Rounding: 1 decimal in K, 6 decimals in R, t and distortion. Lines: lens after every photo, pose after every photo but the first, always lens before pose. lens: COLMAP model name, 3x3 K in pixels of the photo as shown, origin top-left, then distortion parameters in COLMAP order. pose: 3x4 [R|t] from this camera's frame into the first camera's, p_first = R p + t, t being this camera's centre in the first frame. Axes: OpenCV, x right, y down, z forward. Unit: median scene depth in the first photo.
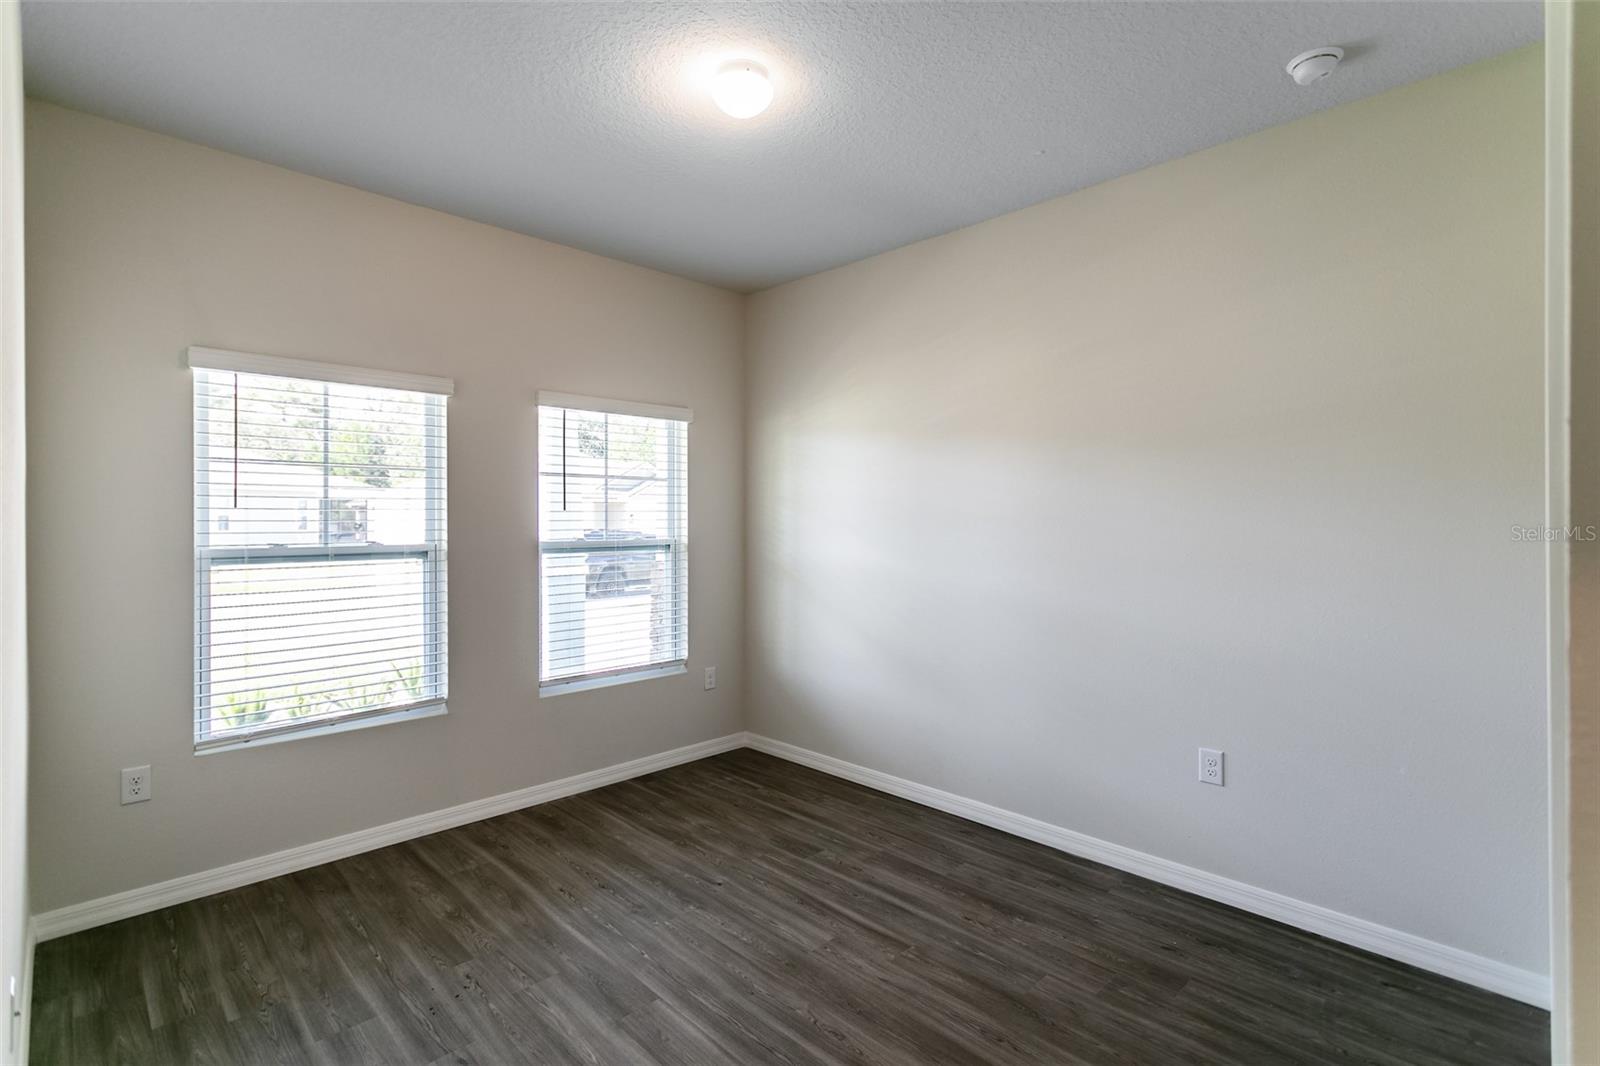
lens RADIAL K [[755.4, 0, 796.3], [0, 755.4, 528.3], [0, 0, 1]] dist [-0.001482, -0.000197]
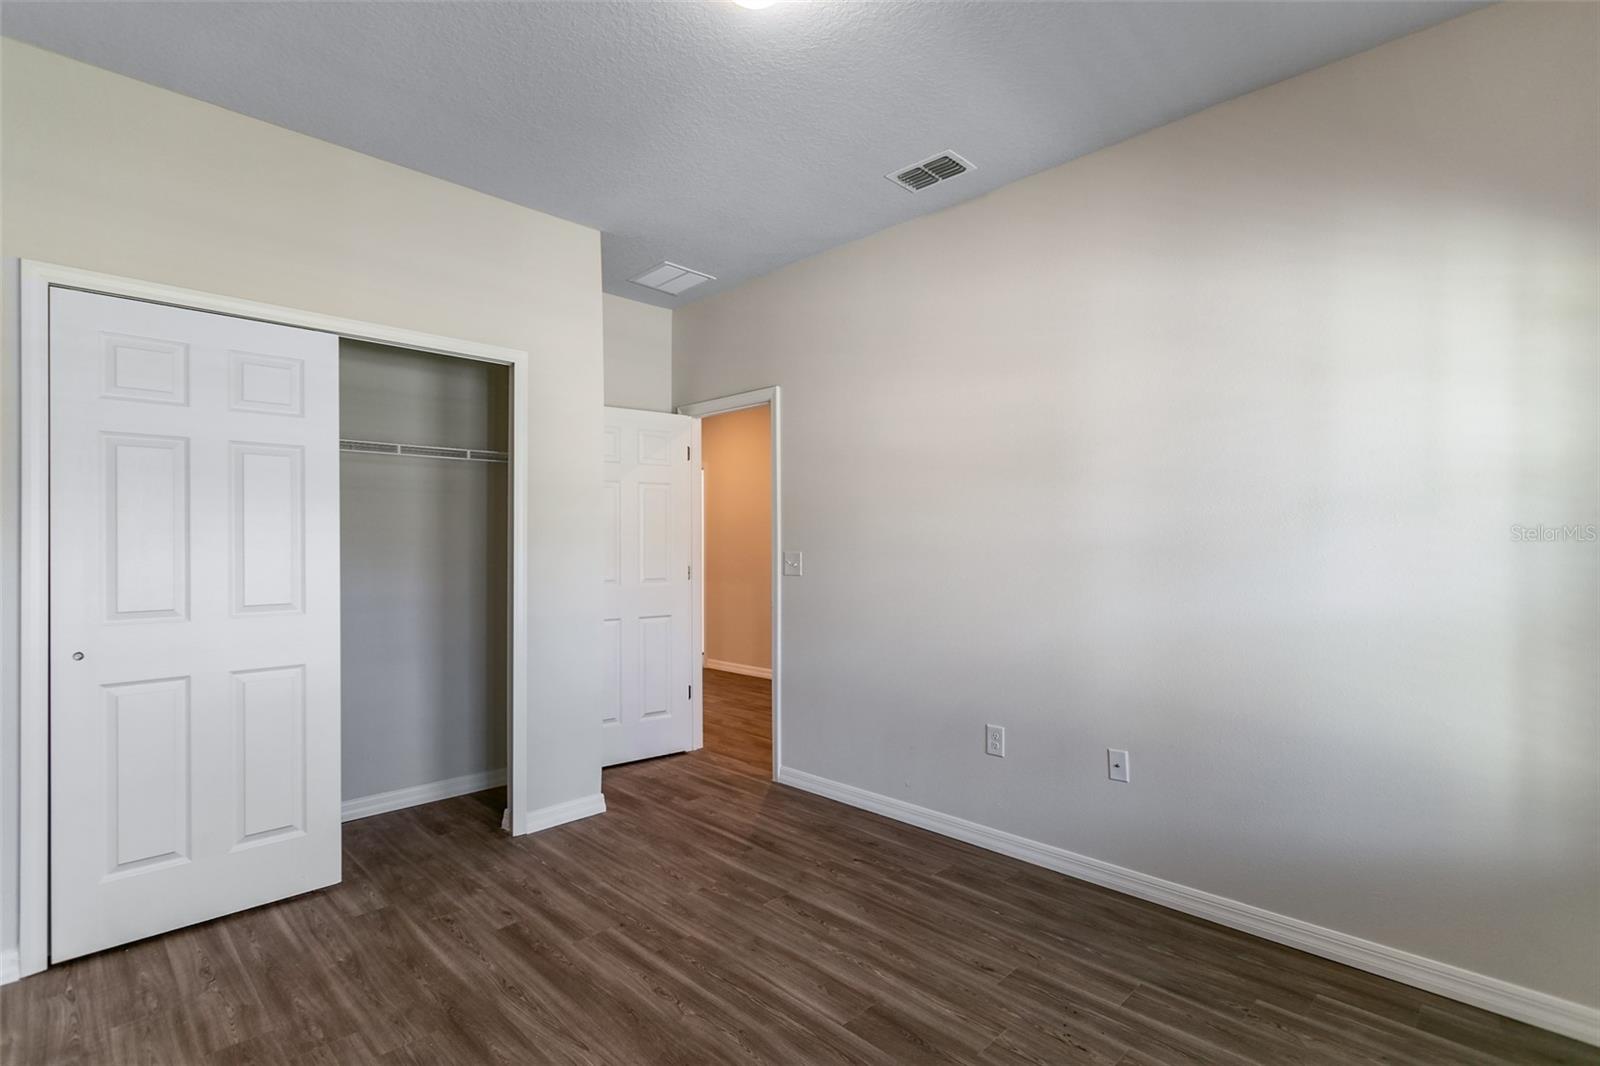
lens RADIAL K [[755.4, 0, 796.3], [0, 755.4, 528.3], [0, 0, 1]] dist [-0.001482, -0.000197]
pose [[-0.999863, 0.000071, -0.016569, -0.112835], [0.000119, 0.999996, -0.002881, 0.023016], [0.016568, -0.002882, -0.999859, 1.962627]]
